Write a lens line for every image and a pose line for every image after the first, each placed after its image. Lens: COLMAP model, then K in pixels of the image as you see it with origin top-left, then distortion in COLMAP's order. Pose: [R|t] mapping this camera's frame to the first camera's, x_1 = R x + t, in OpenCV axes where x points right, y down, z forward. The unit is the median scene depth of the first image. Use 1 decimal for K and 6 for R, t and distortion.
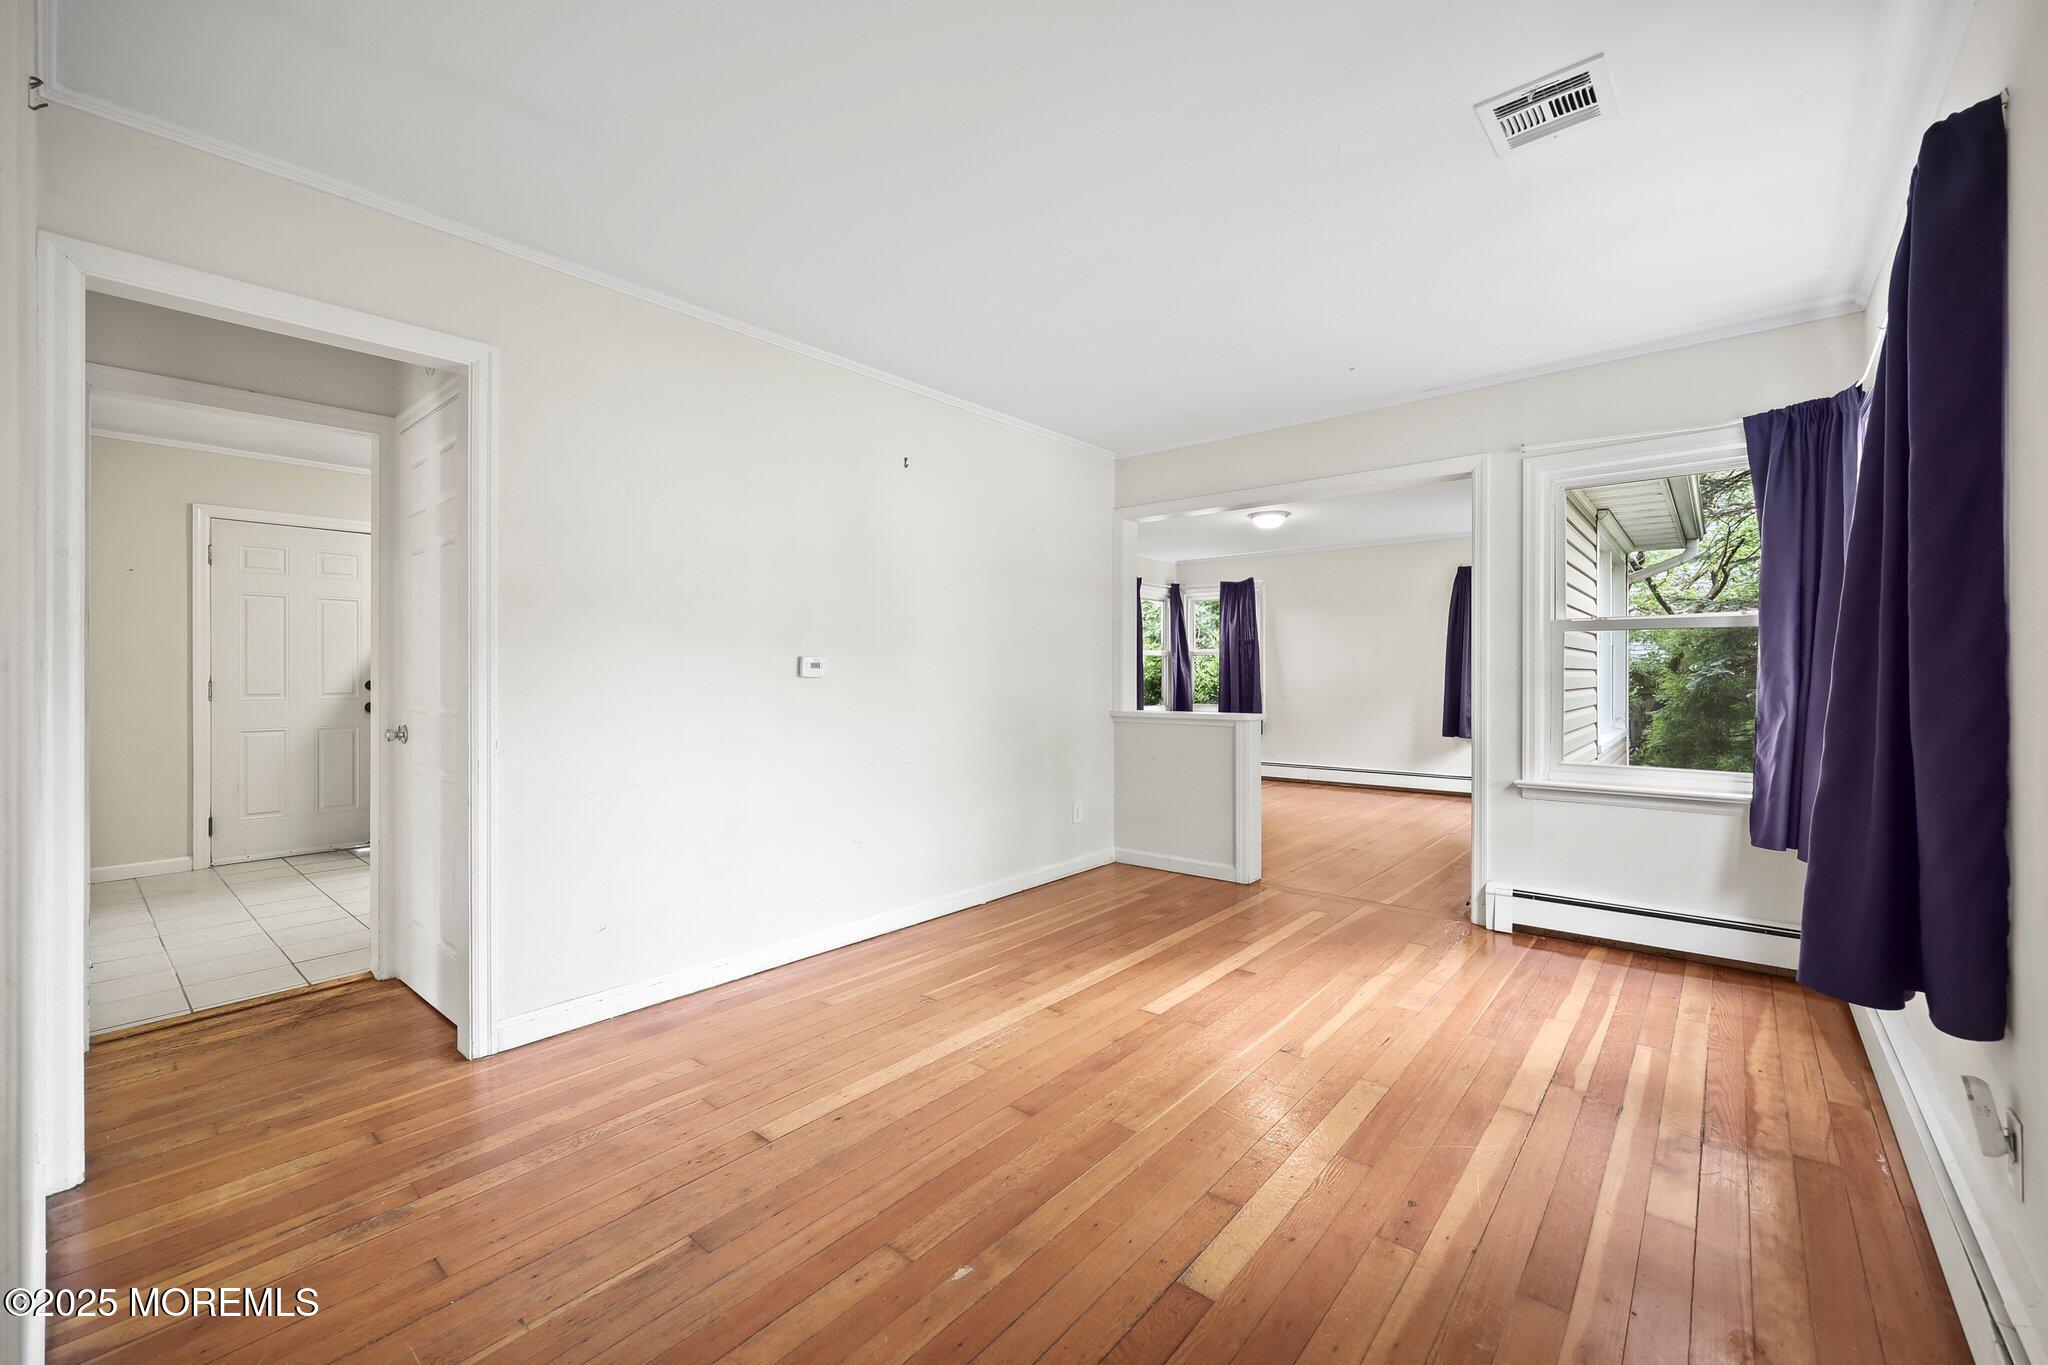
lens RADIAL K [[837.7, 0, 1029.3], [0, 837.7, 676.3], [0, 0, 1]] dist [-0.015699, 0.000958]
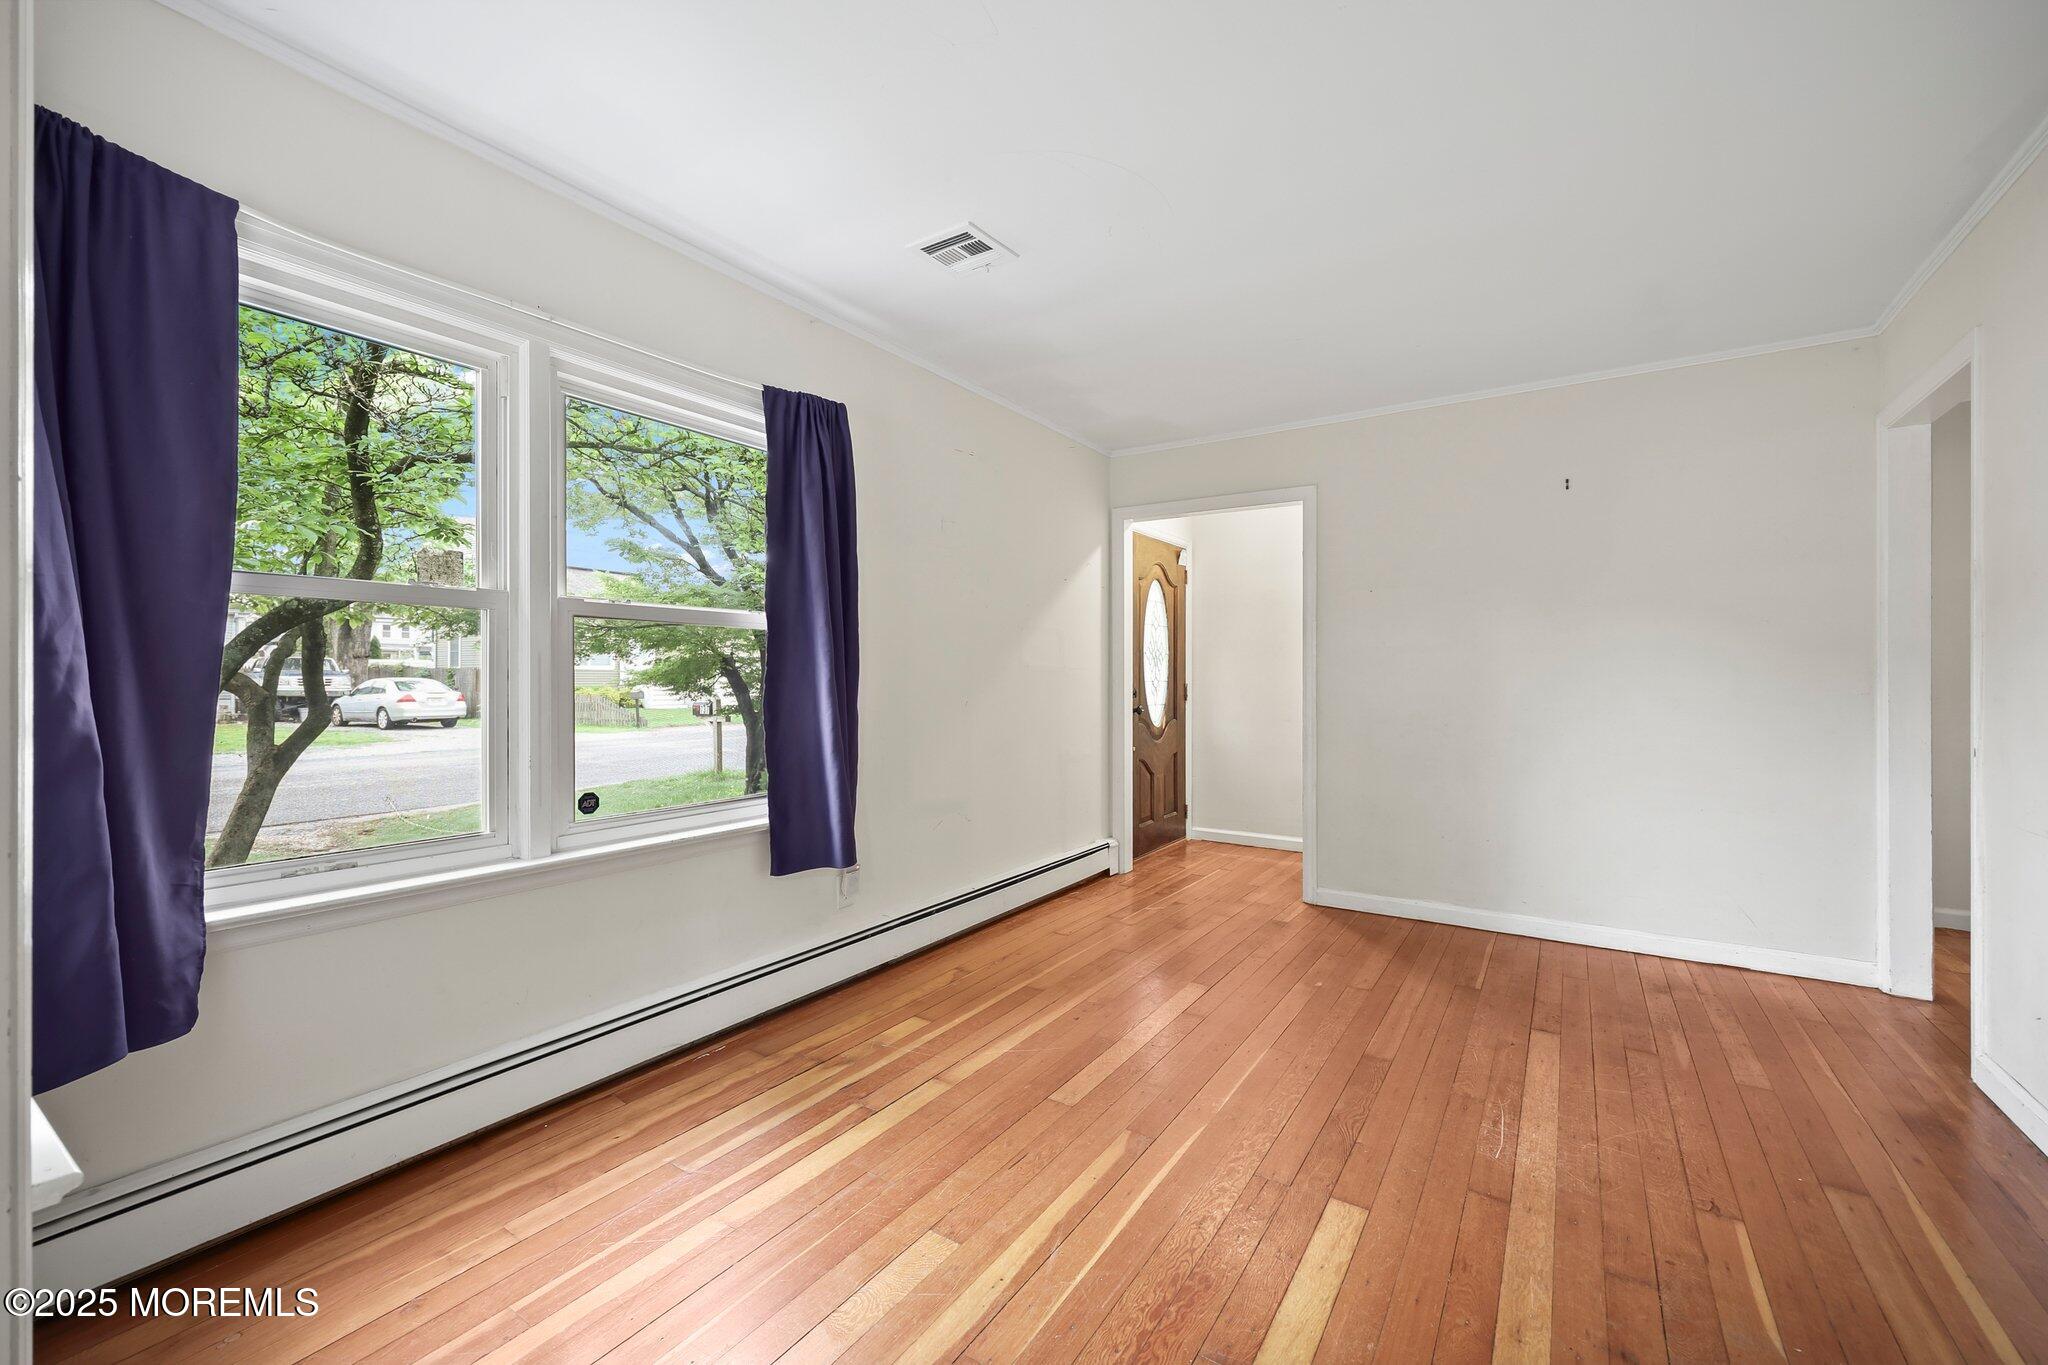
lens RADIAL K [[837.7, 0, 1023.7], [0, 837.7, 681.6], [0, 0, 1]] dist [-0.015699, 0.000958]
pose [[-0.993746, 0.009858, -0.111230, 0.521989], [0.009357, 0.999944, 0.005027, -0.007204], [0.111274, 0.003954, -0.993782, 1.829020]]
